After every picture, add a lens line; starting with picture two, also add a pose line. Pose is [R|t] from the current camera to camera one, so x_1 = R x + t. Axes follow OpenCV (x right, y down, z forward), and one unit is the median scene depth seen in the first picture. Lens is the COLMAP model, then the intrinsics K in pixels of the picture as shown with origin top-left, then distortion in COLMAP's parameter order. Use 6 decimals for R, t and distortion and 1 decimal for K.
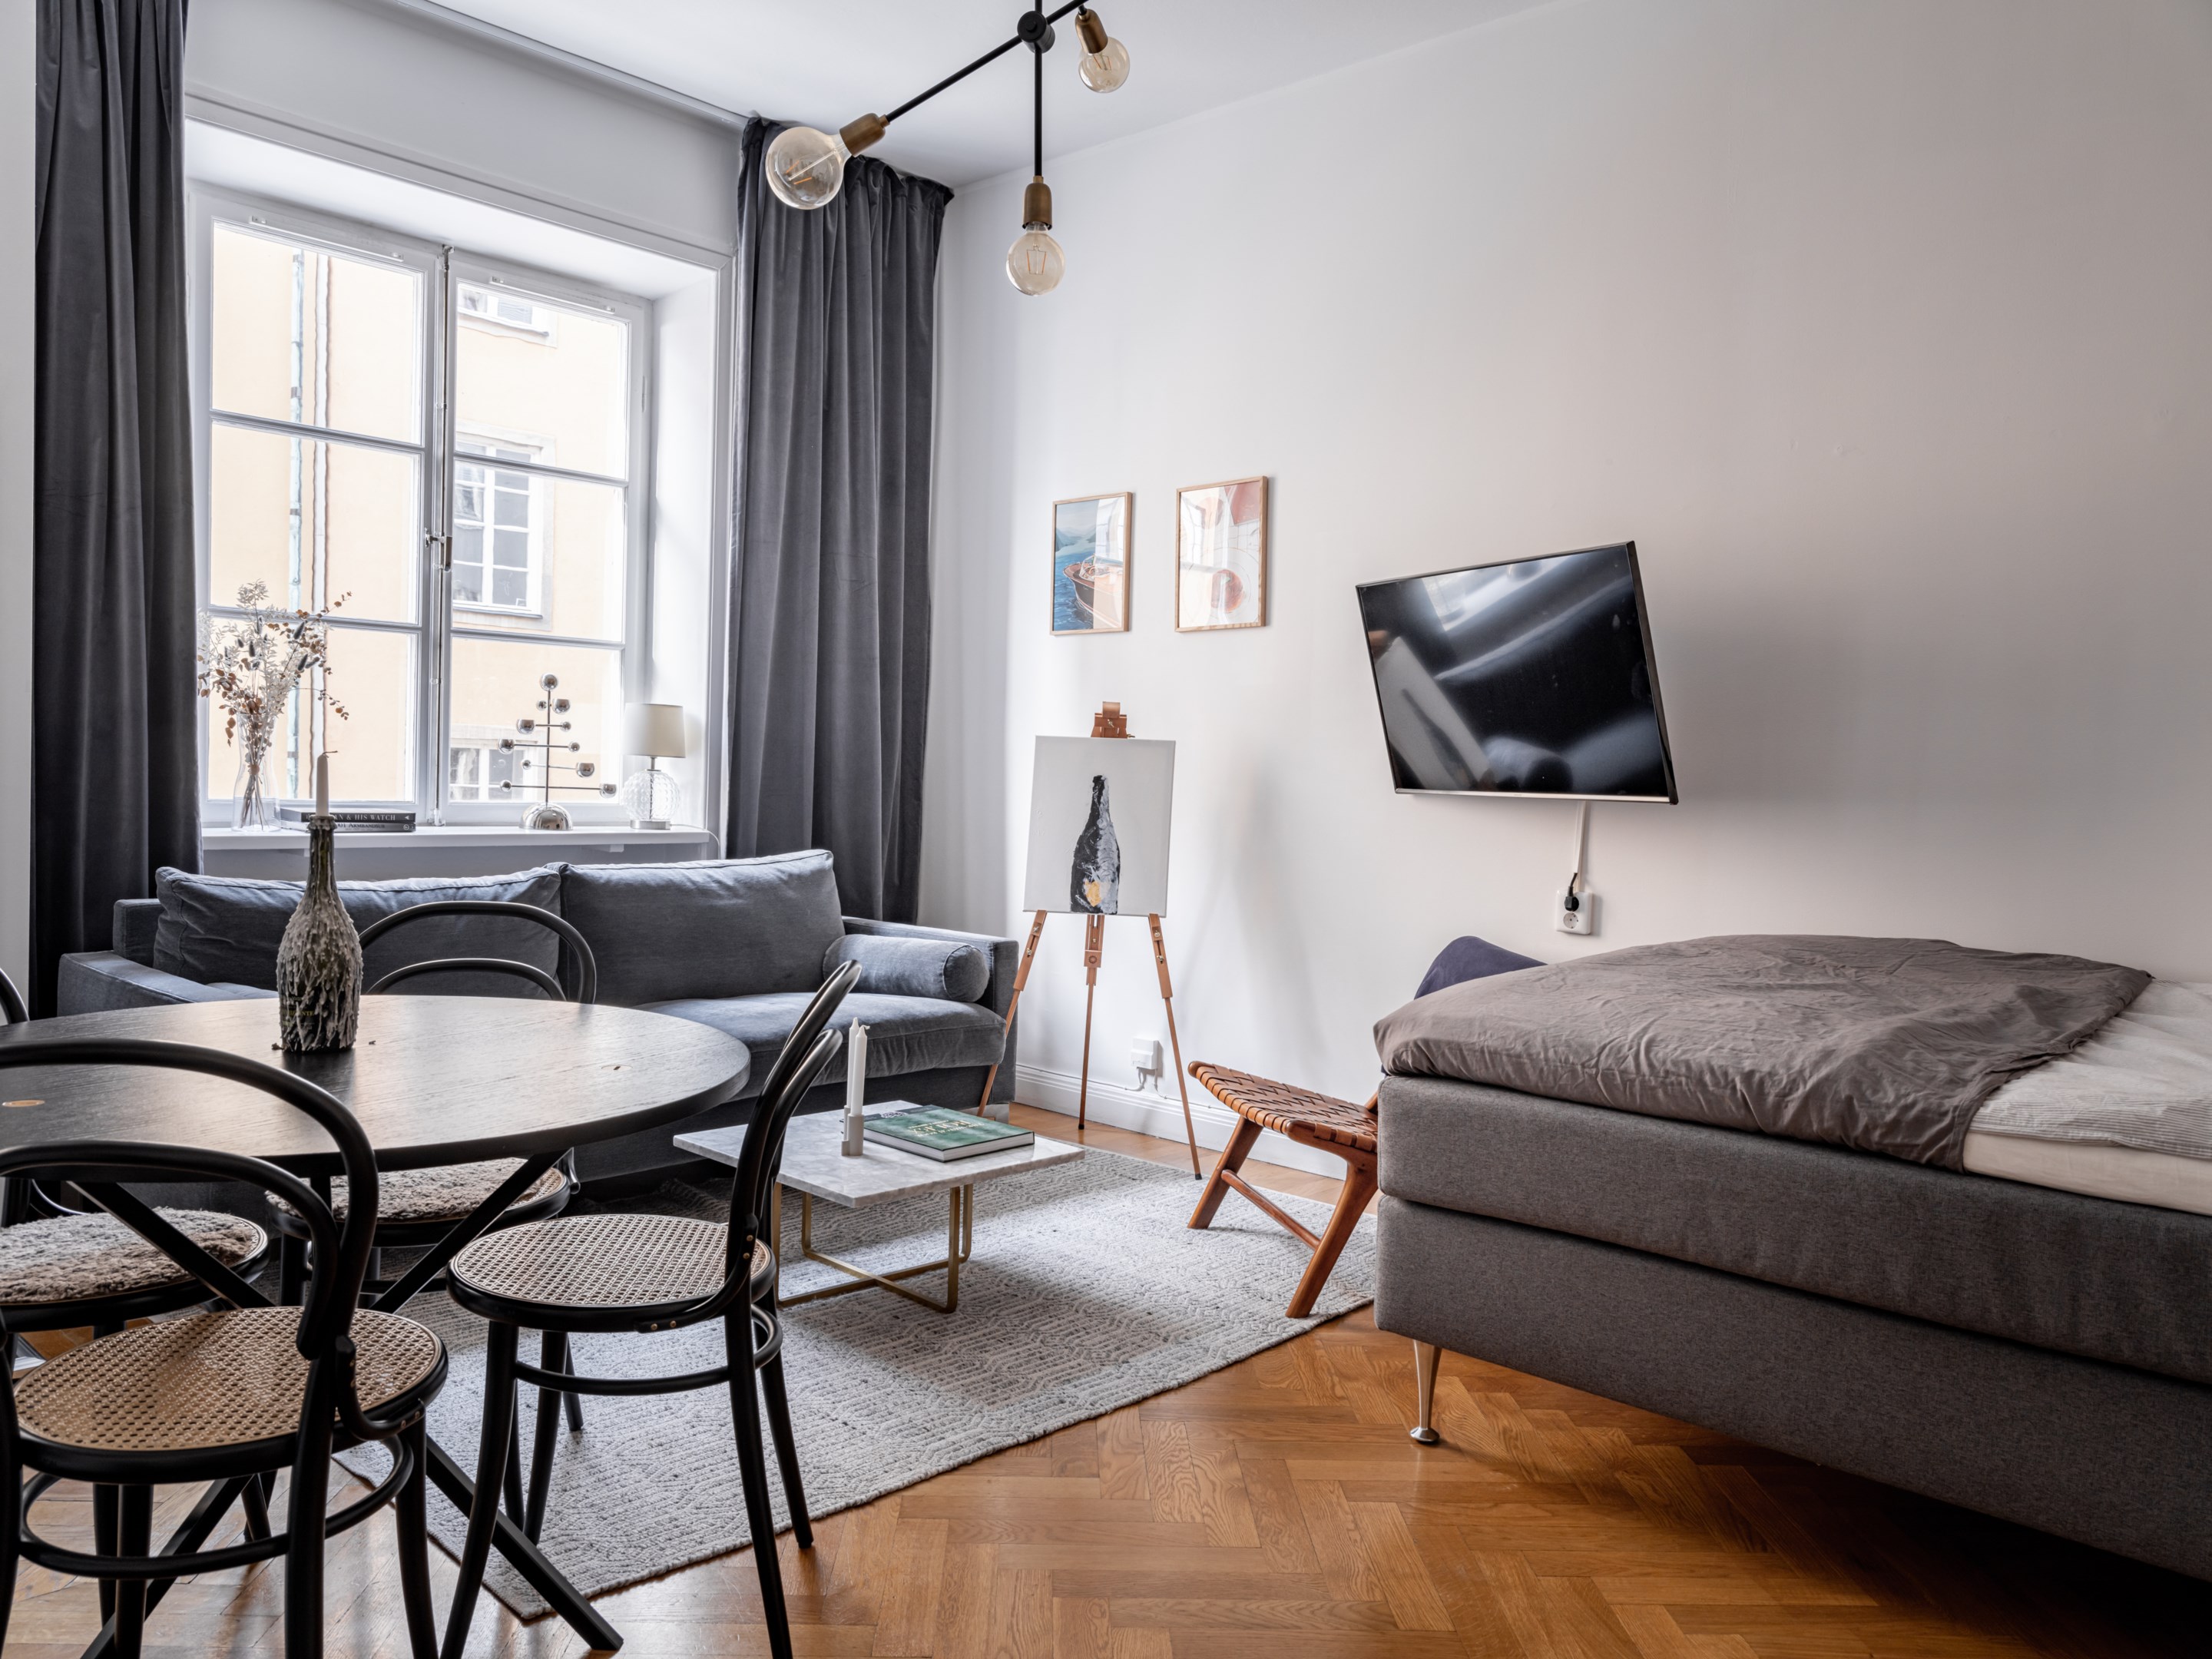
lens RADIAL K [[1654.9, 0, 1066.0], [0, 1654.9, 845.4], [0, 0, 1]] dist [-0.001218, -0.000260]
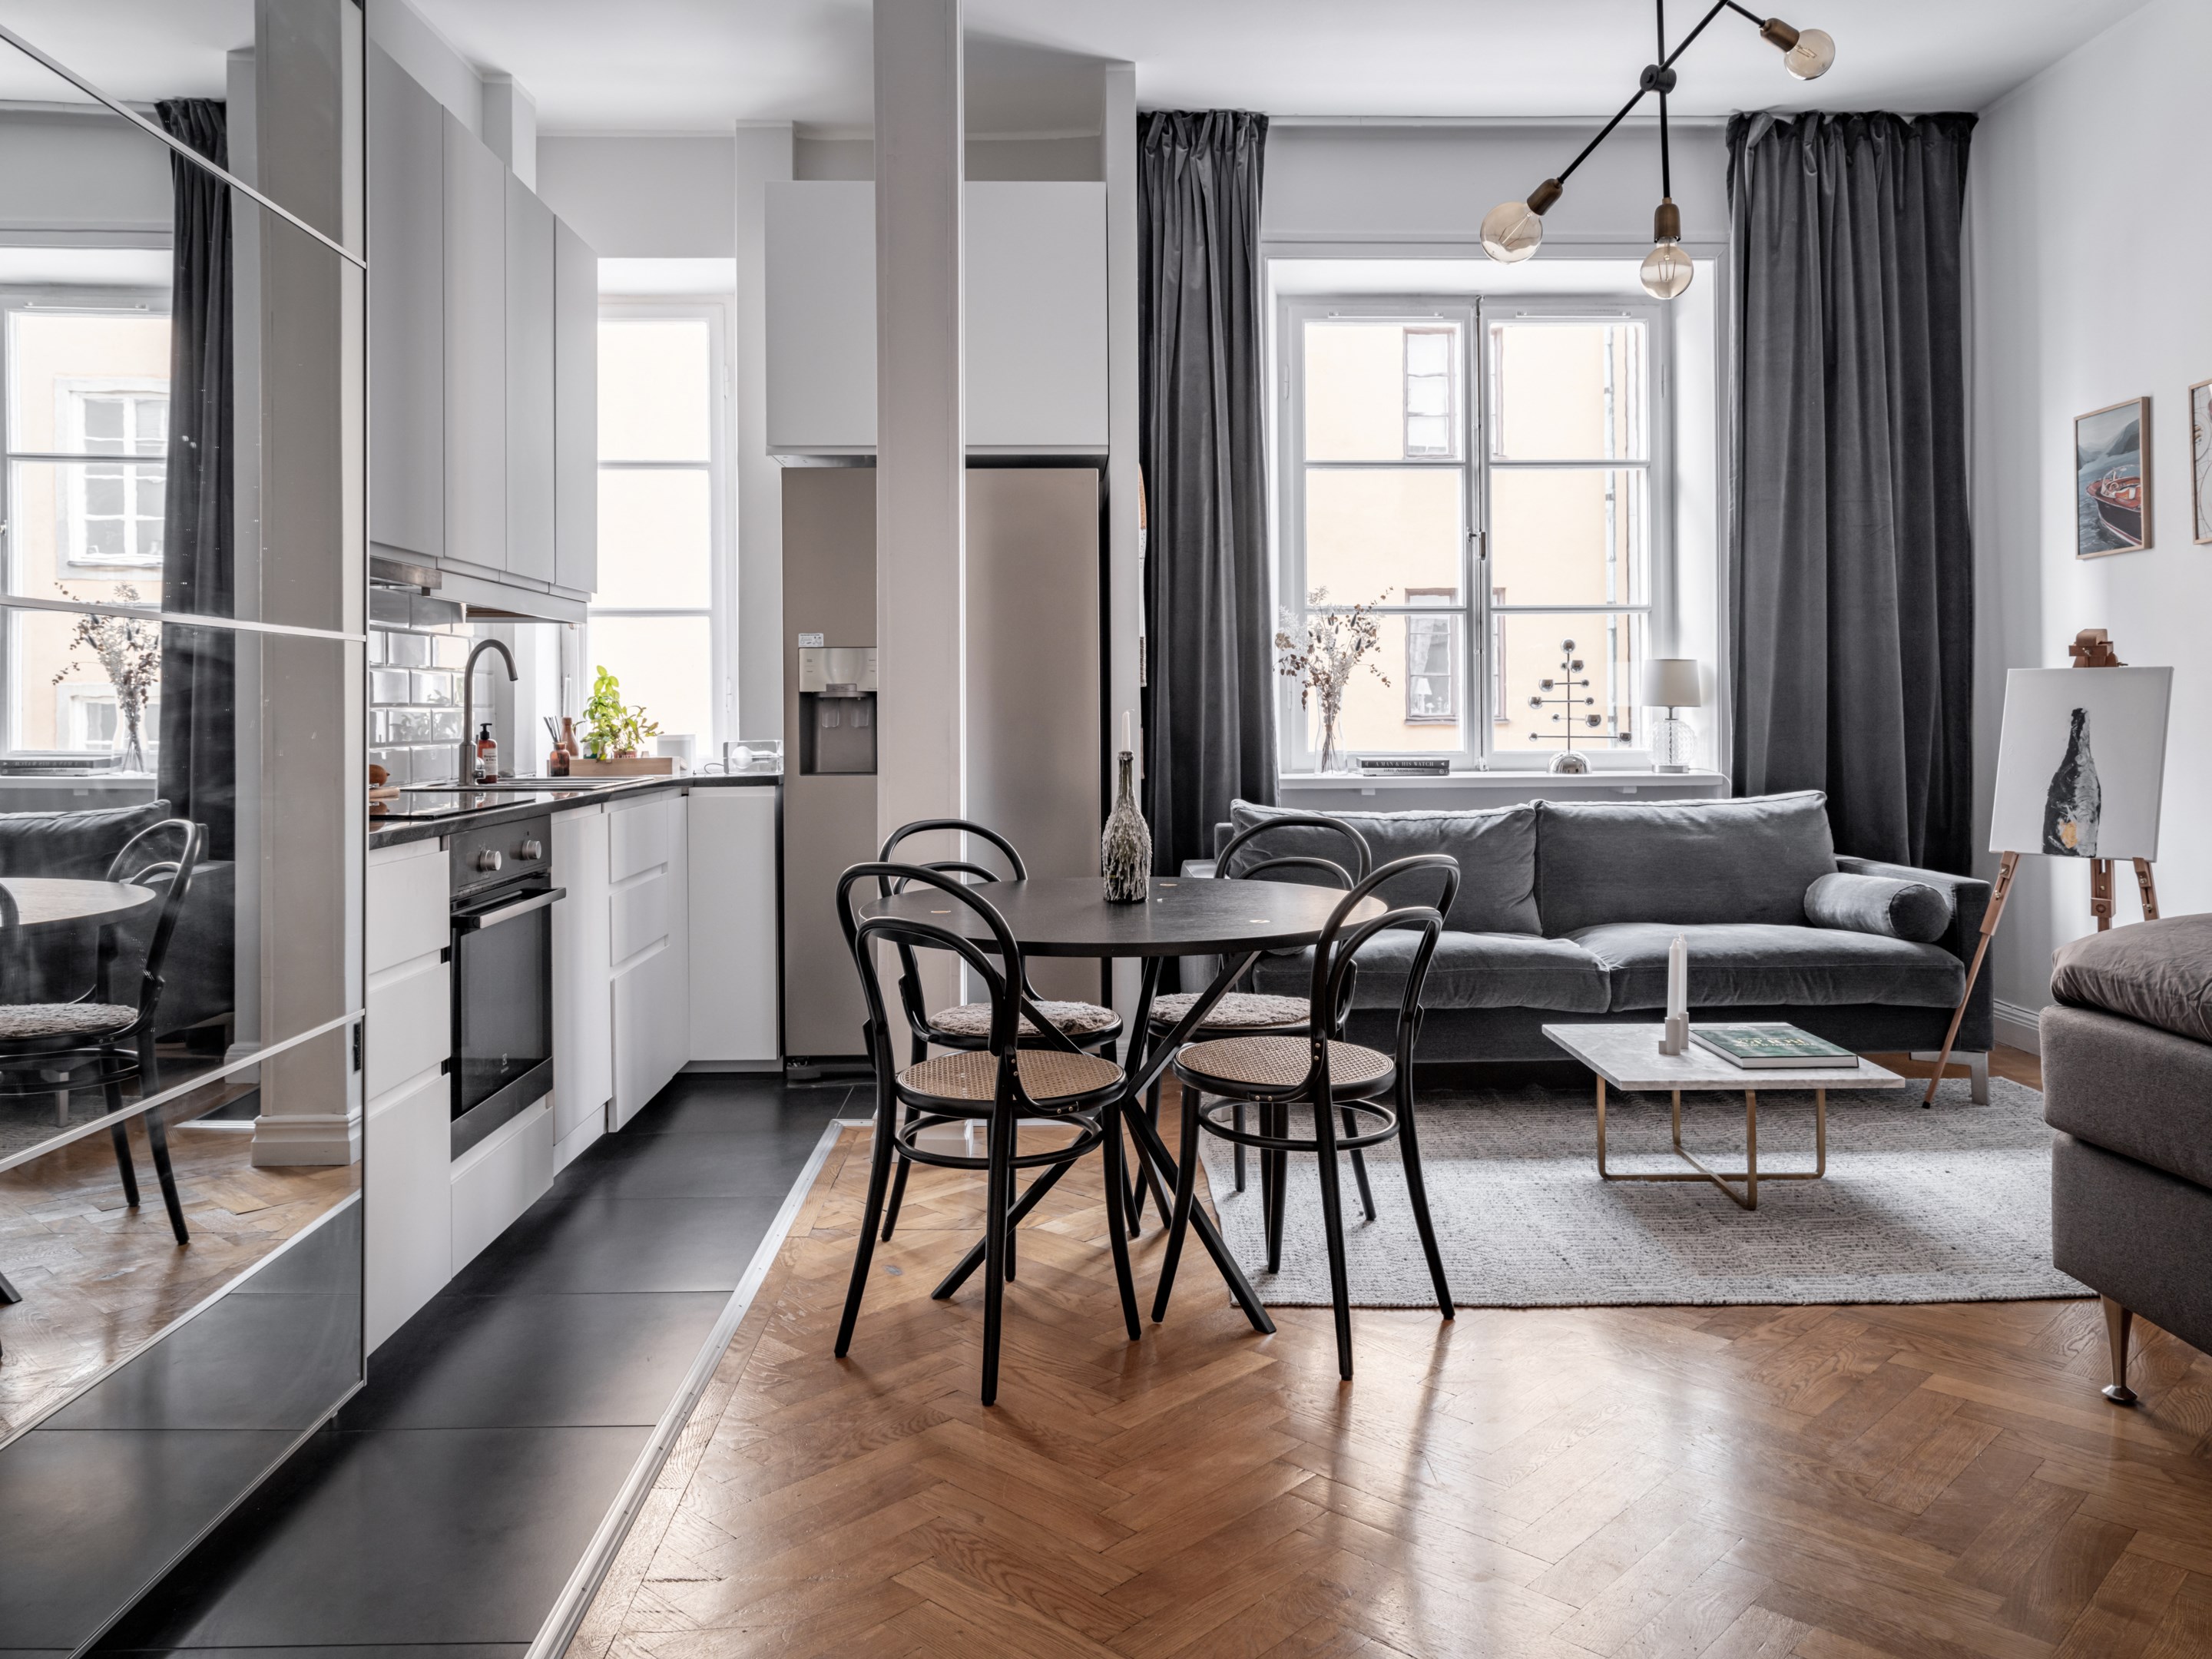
lens RADIAL K [[1654.9, 0, 1047.7], [0, 1654.9, 726.7], [0, 0, 1]] dist [-0.001218, -0.000260]
pose [[0.687190, -0.030055, -0.725856, 0.298340], [-0.005668, 0.998892, -0.046726, 0.015007], [0.726455, 0.036224, 0.686258, -0.061637]]
